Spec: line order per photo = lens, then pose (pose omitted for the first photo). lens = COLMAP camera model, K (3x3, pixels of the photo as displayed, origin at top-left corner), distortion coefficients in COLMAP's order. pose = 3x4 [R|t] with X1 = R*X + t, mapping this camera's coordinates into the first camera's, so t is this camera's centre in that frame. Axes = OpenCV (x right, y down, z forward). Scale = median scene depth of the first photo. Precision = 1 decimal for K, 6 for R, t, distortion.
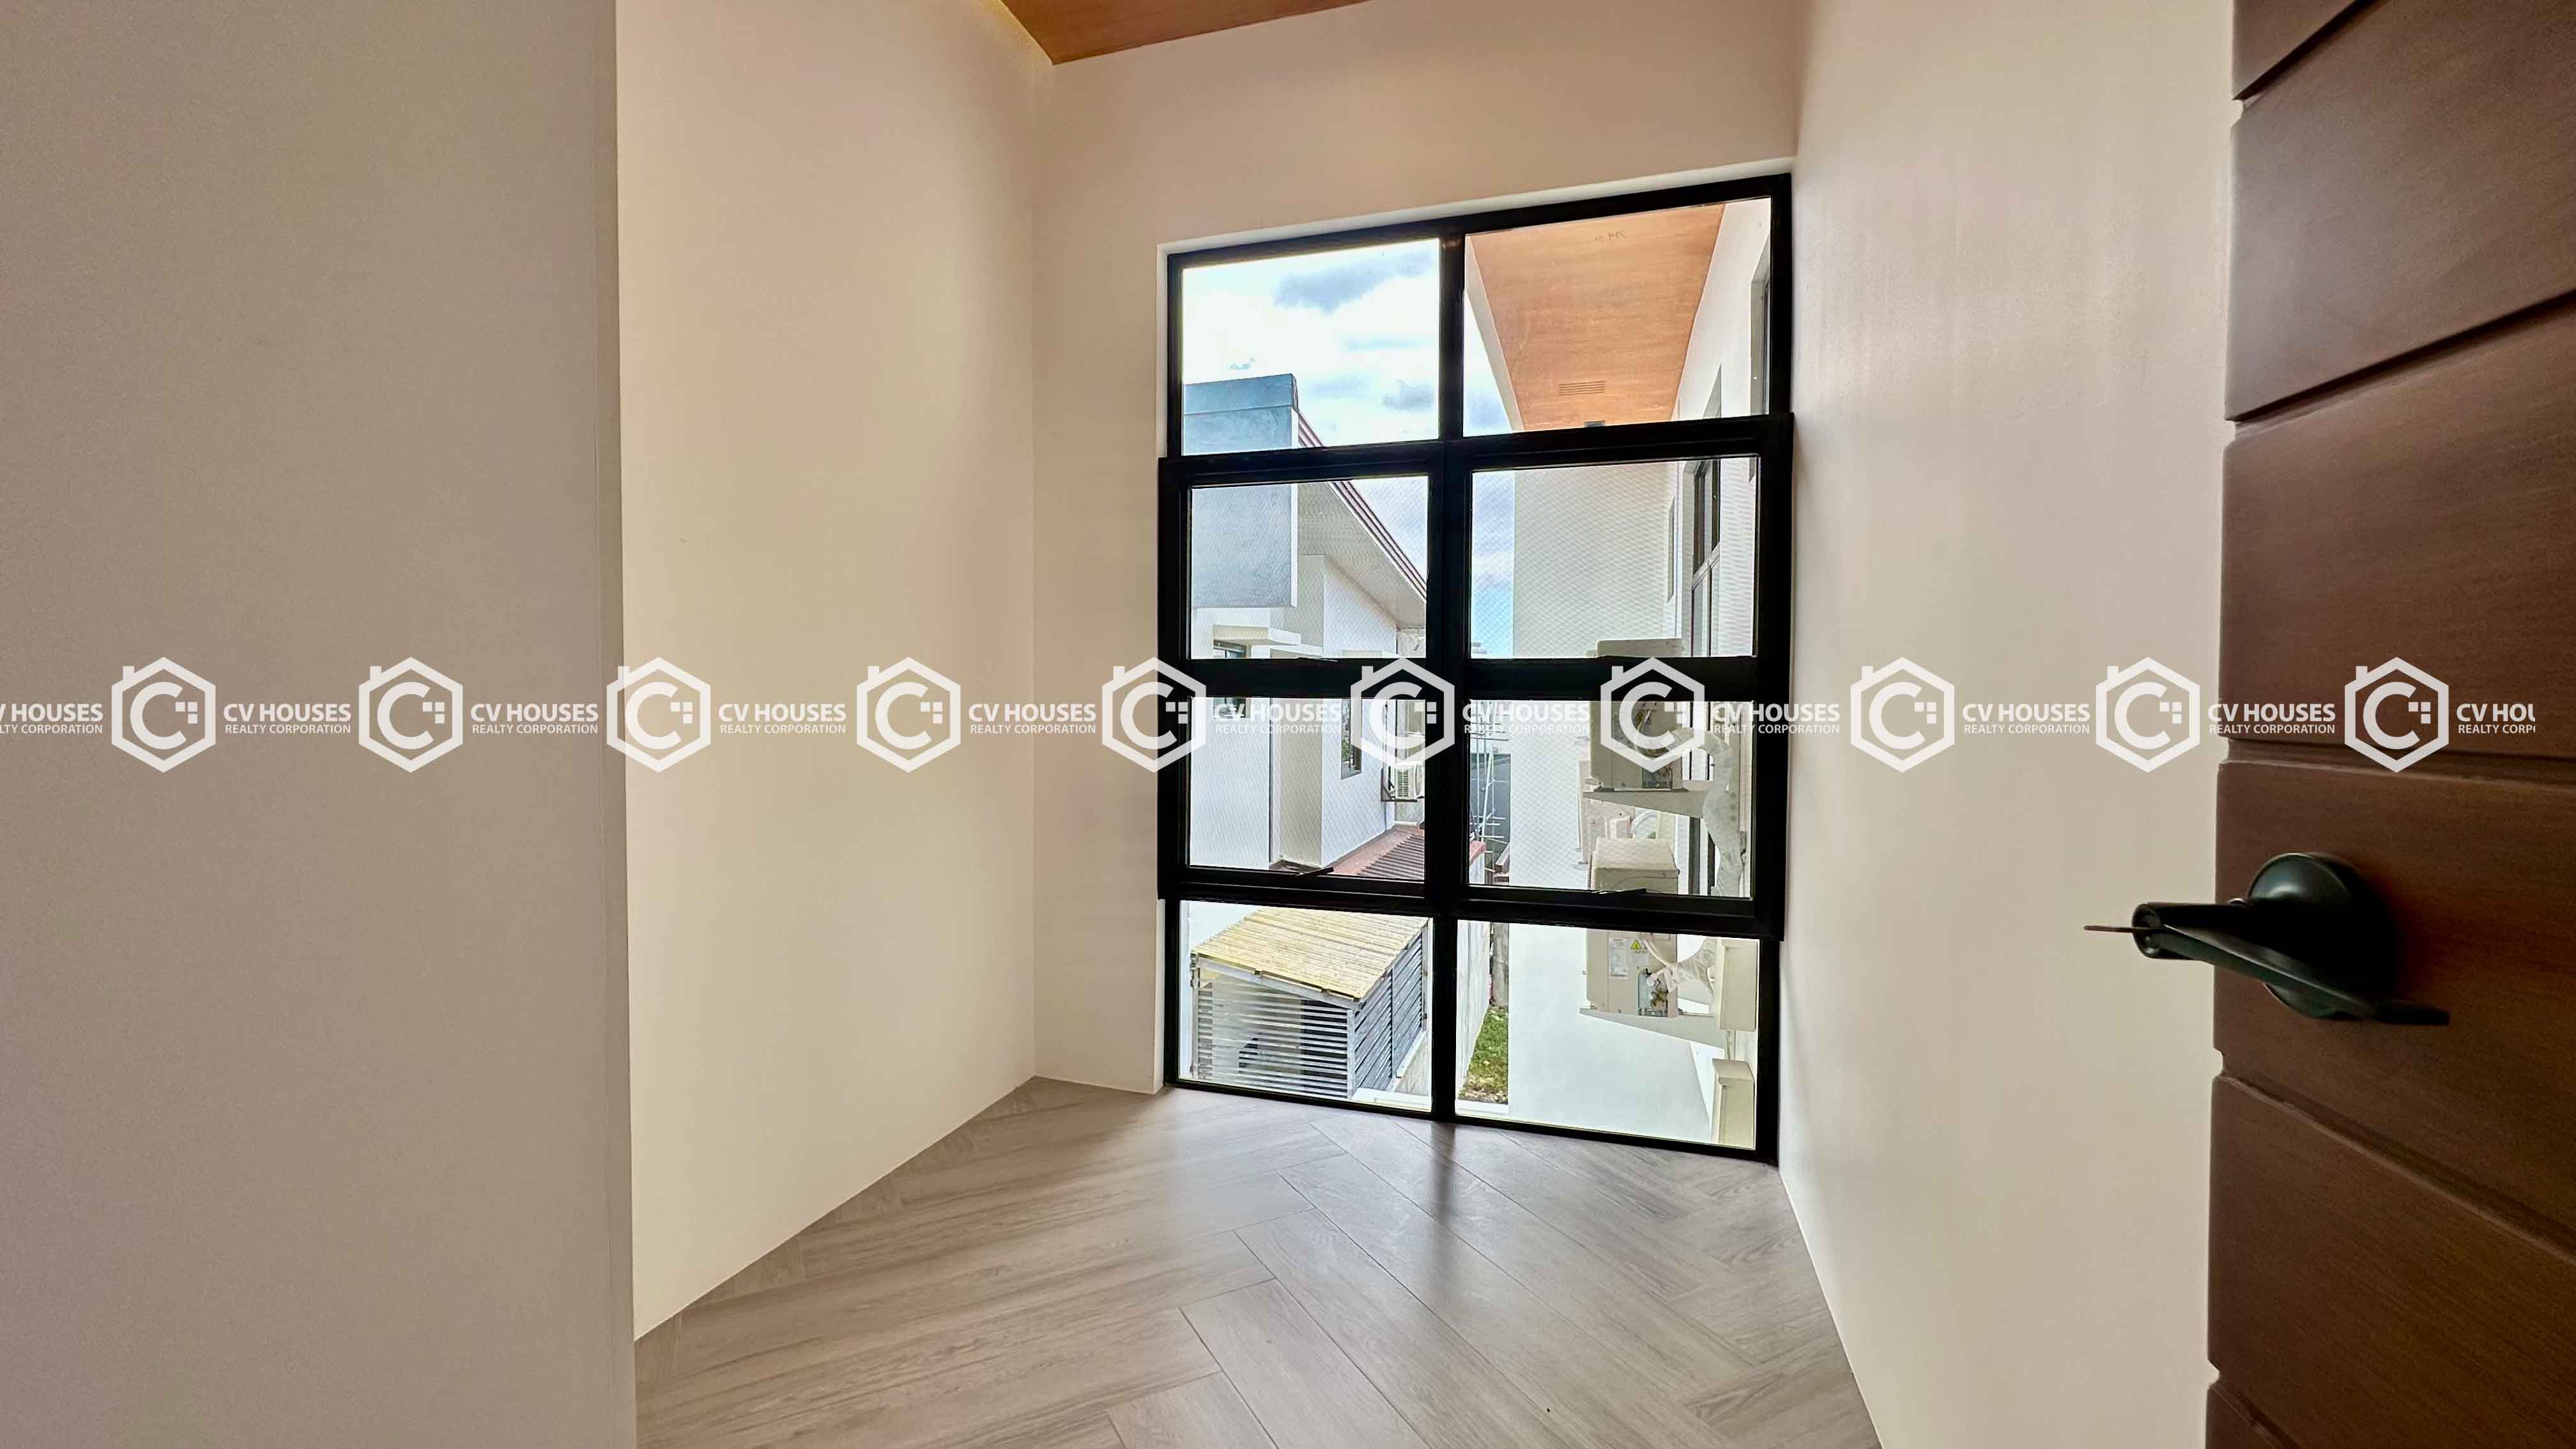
lens RADIAL K [[1035.3, 0, 1299.7], [0, 1035.3, 725.7], [0, 0, 1]] dist [0.002921, 0.000158]
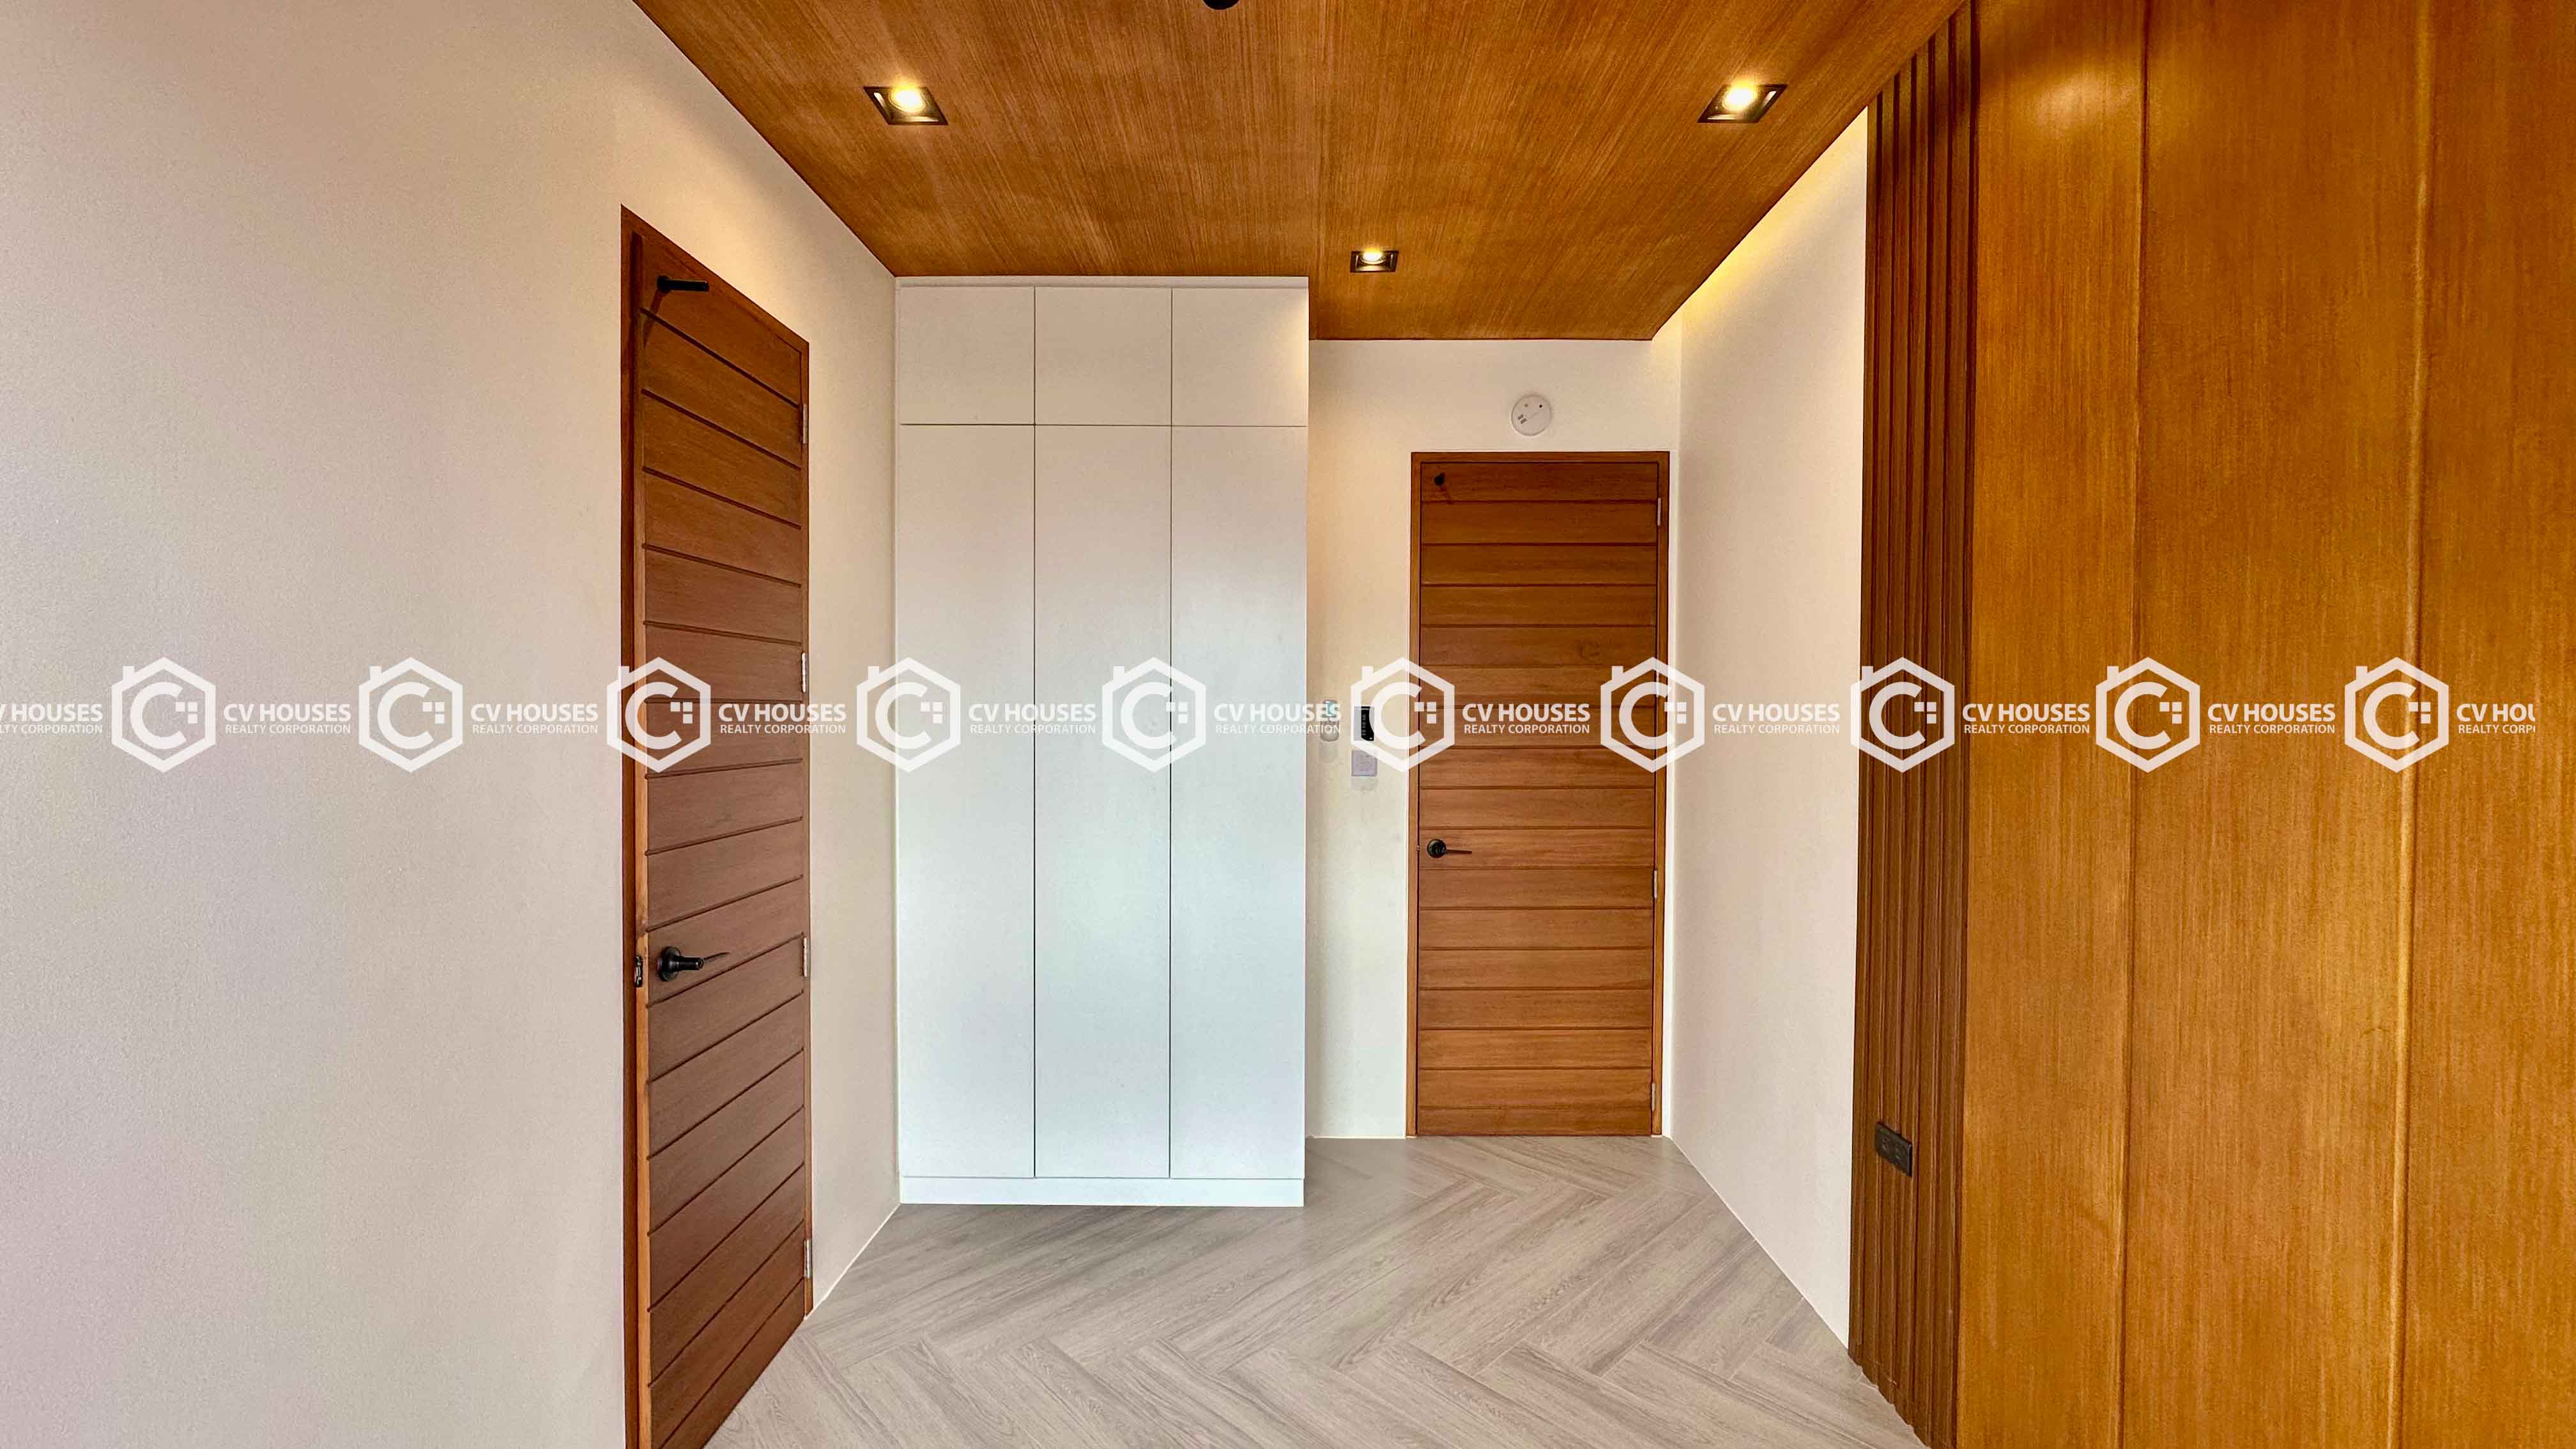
lens RADIAL K [[1035.3, 0, 1294.0], [0, 1035.3, 709.9], [0, 0, 1]] dist [0.002921, 0.000158]
pose [[0.999935, 0.000051, 0.011428, -0.974194], [0.000125, 0.999881, -0.015420, -0.000028], [-0.011427, 0.015420, 0.999816, 0.009531]]
